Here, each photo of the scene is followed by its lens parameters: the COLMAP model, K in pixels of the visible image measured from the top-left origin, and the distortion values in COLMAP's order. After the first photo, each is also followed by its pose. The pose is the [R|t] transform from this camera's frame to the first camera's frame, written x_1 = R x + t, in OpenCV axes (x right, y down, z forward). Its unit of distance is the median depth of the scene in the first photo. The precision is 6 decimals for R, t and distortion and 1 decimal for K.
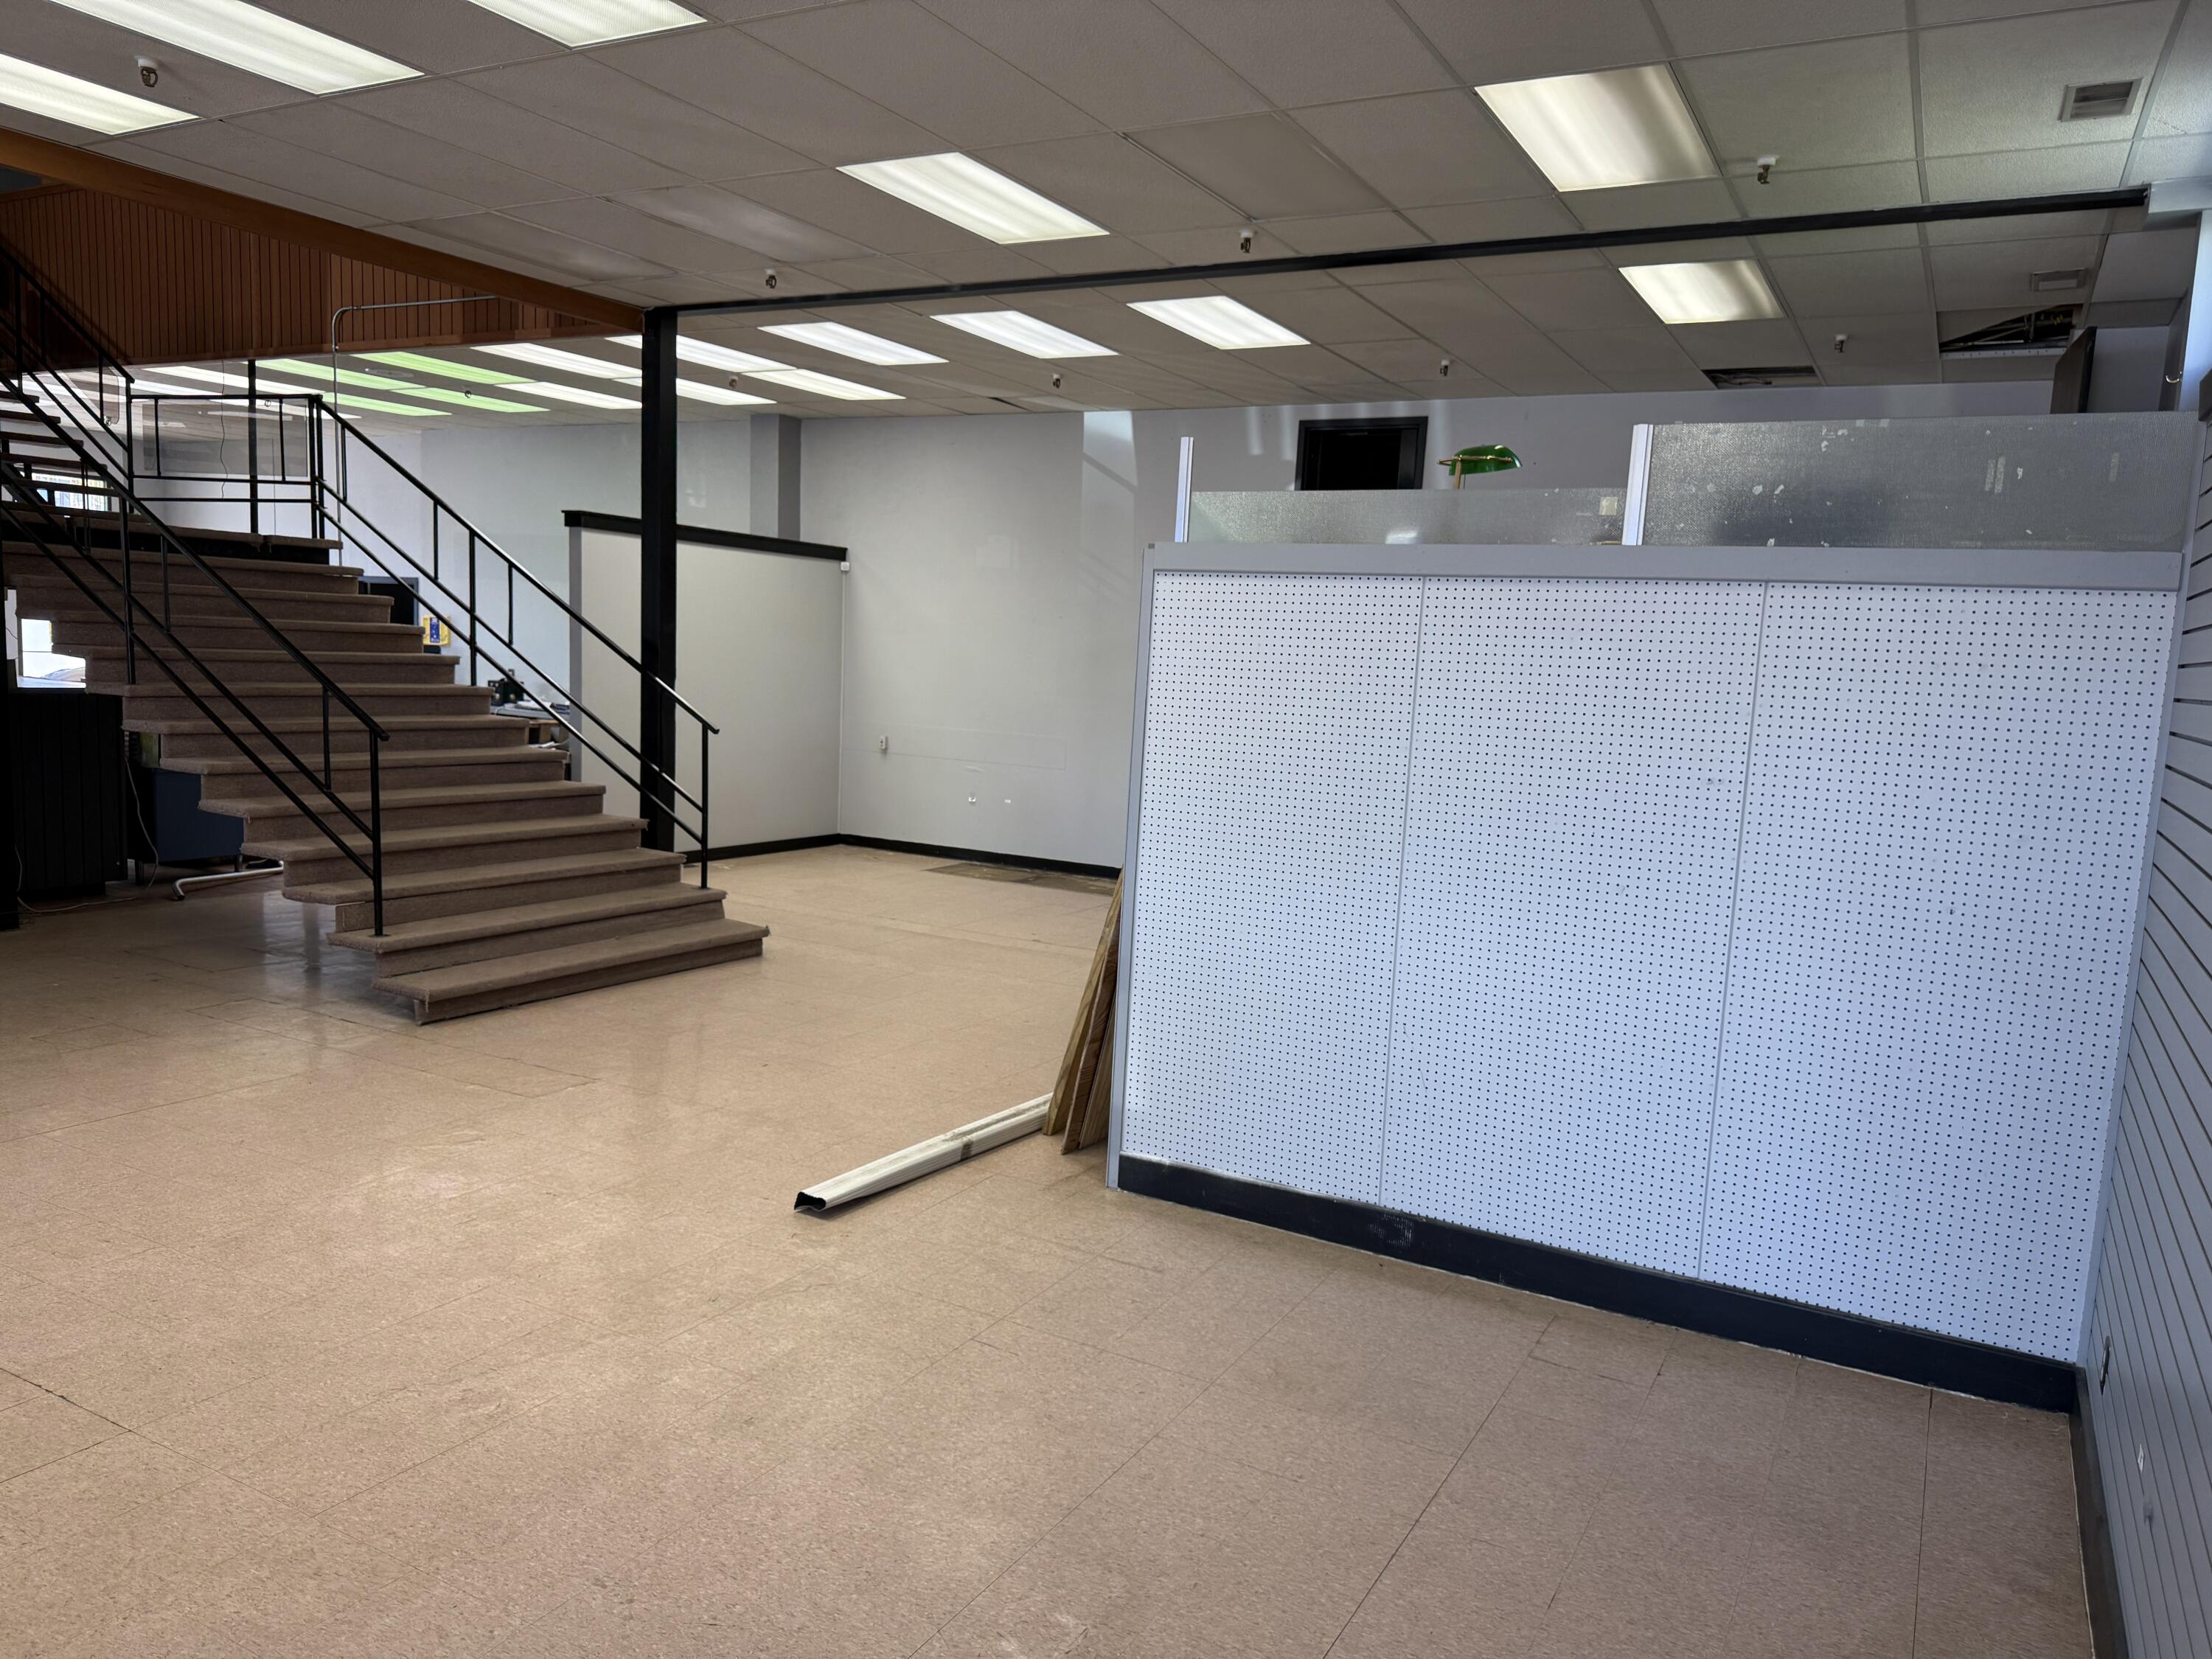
lens RADIAL K [[1538.5, 0, 1106.0], [0, 1538.5, 829.5], [0, 0, 1]] dist [0.080029, -0.116830]
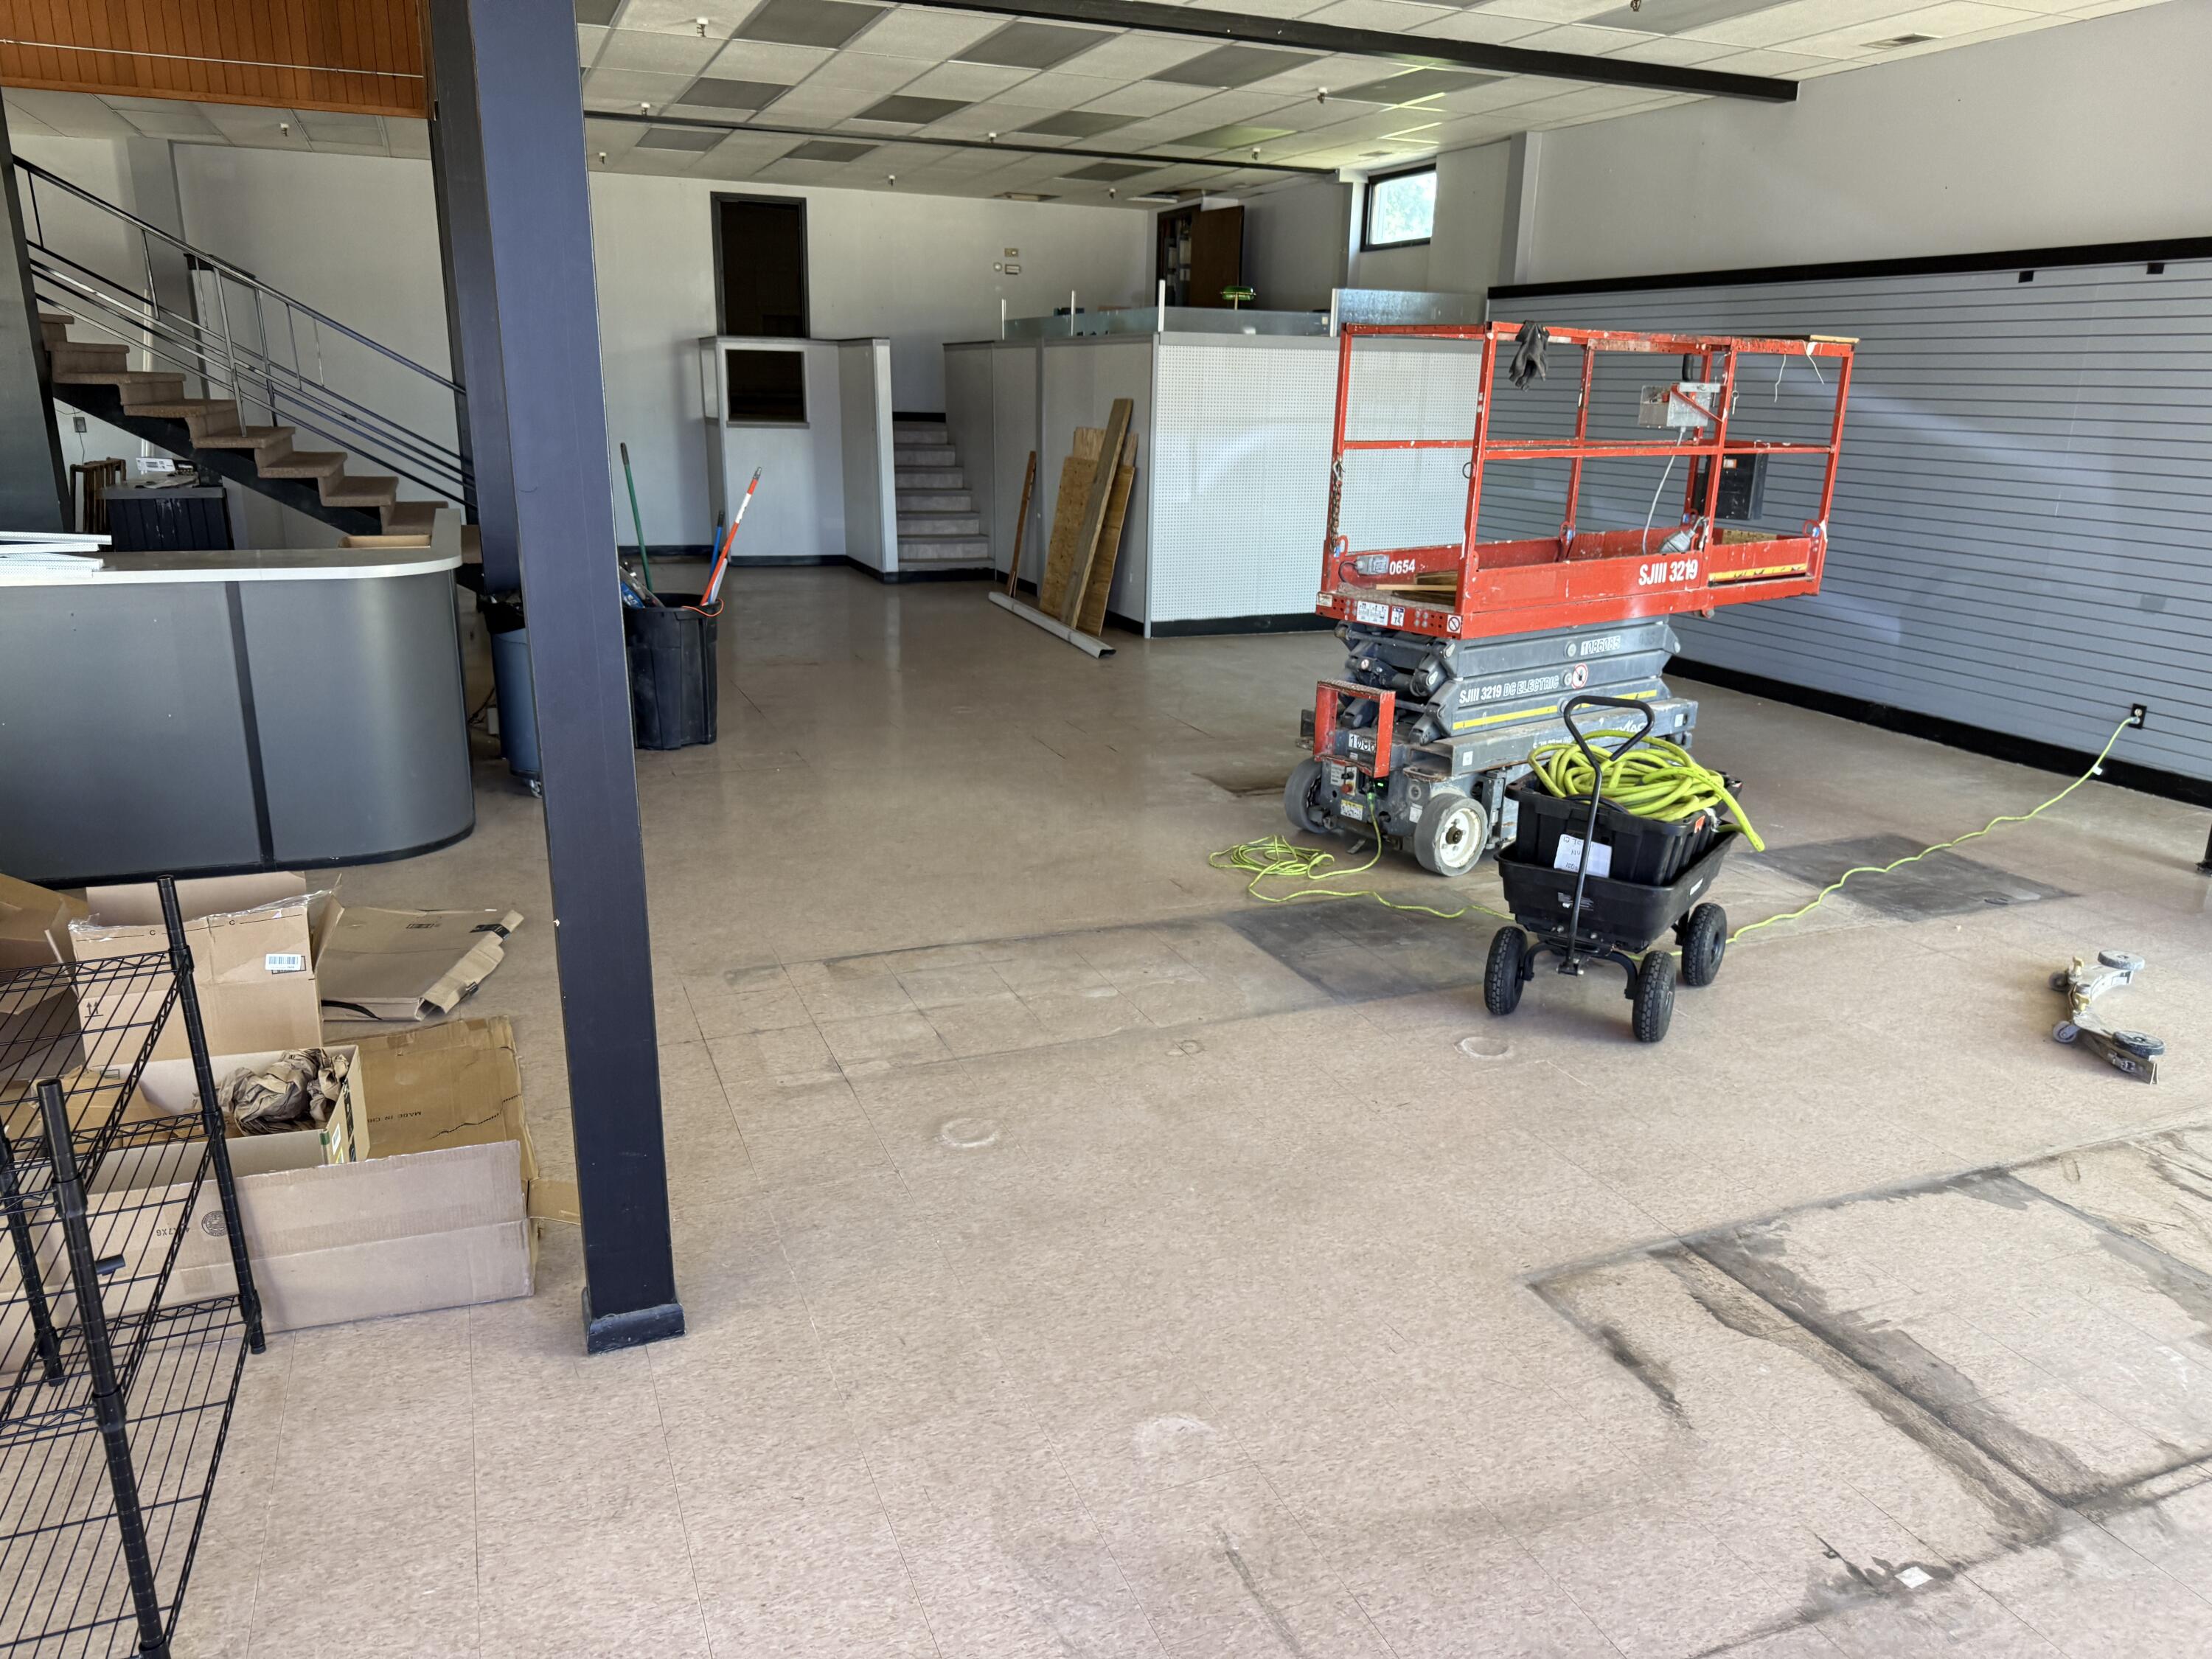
lens RADIAL K [[1538.5, 0, 1106.0], [0, 1538.5, 829.5], [0, 0, 1]] dist [0.080029, -0.116830]
pose [[0.613748, -0.254613, 0.747318, -0.901920], [0.100738, 0.964088, 0.245735, -0.026156], [-0.783048, -0.075536, 0.617357, -0.171683]]
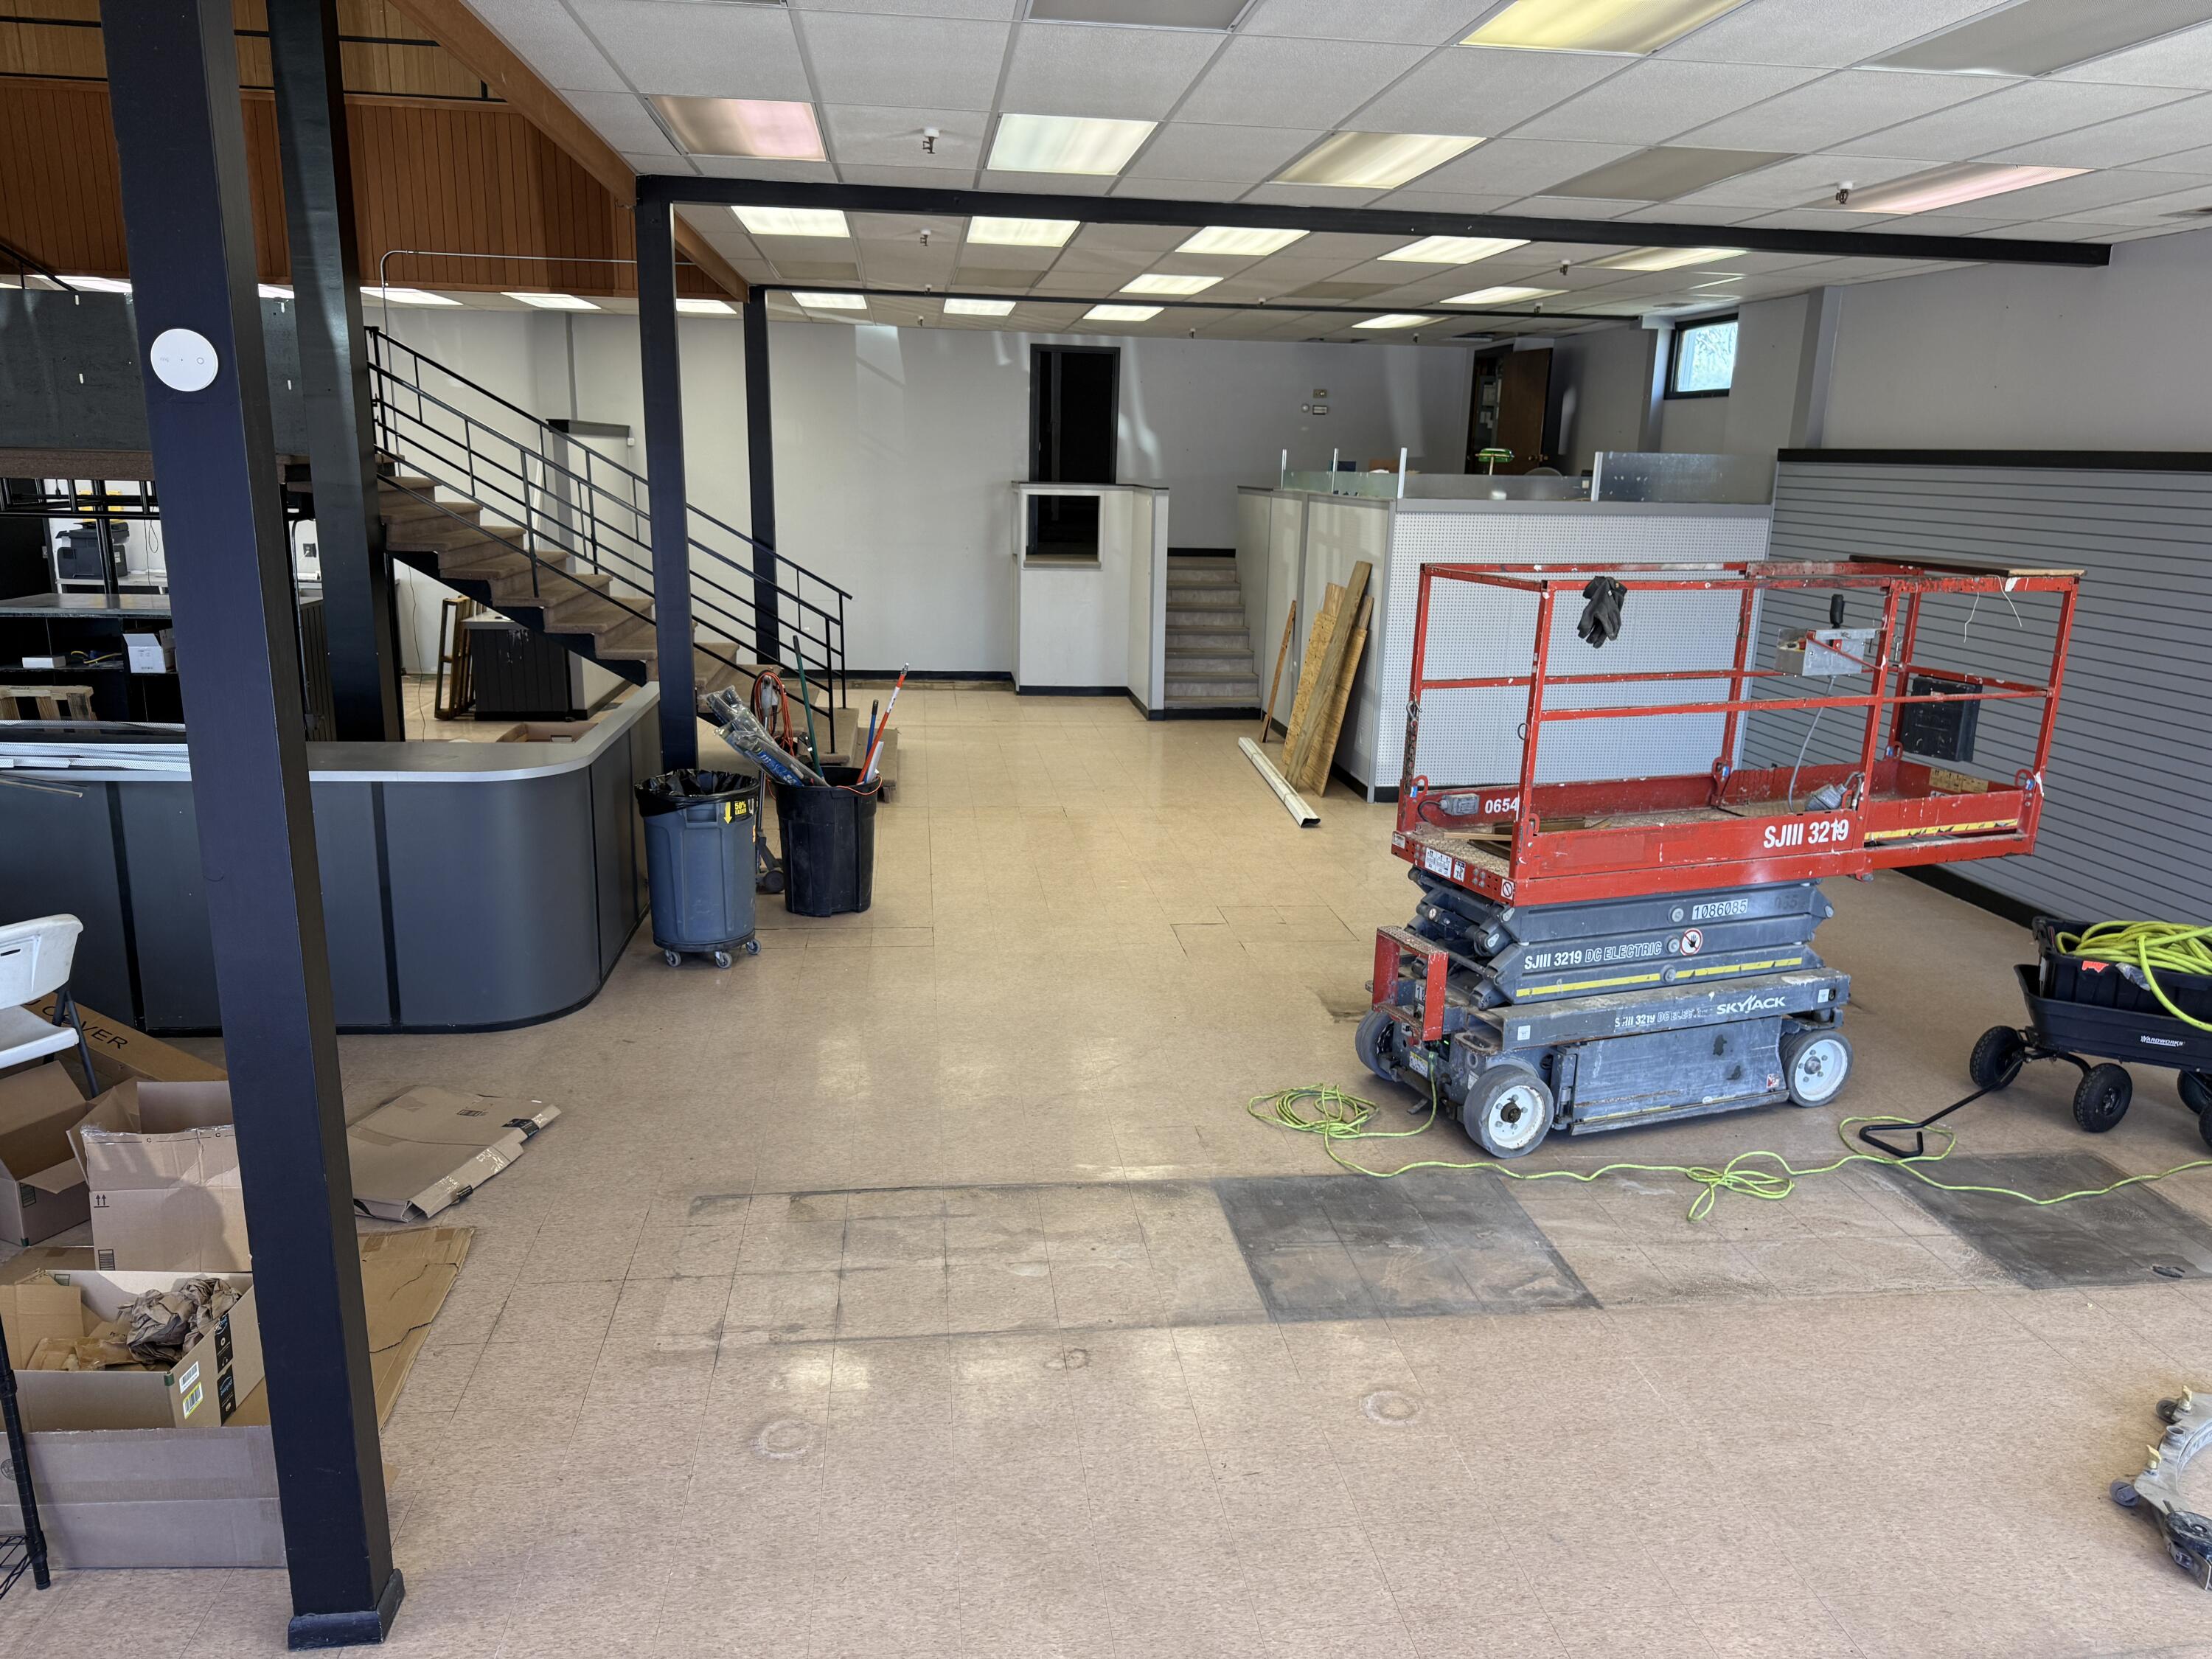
lens RADIAL K [[1525.1, 0, 1106.0], [0, 1525.1, 829.5], [0, 0, 1]] dist [0.071809, -0.092867]
pose [[0.802054, -0.170900, 0.572278, -0.783128], [0.083982, 0.980938, 0.175237, -0.070160], [-0.591318, -0.092488, 0.801118, -0.251601]]
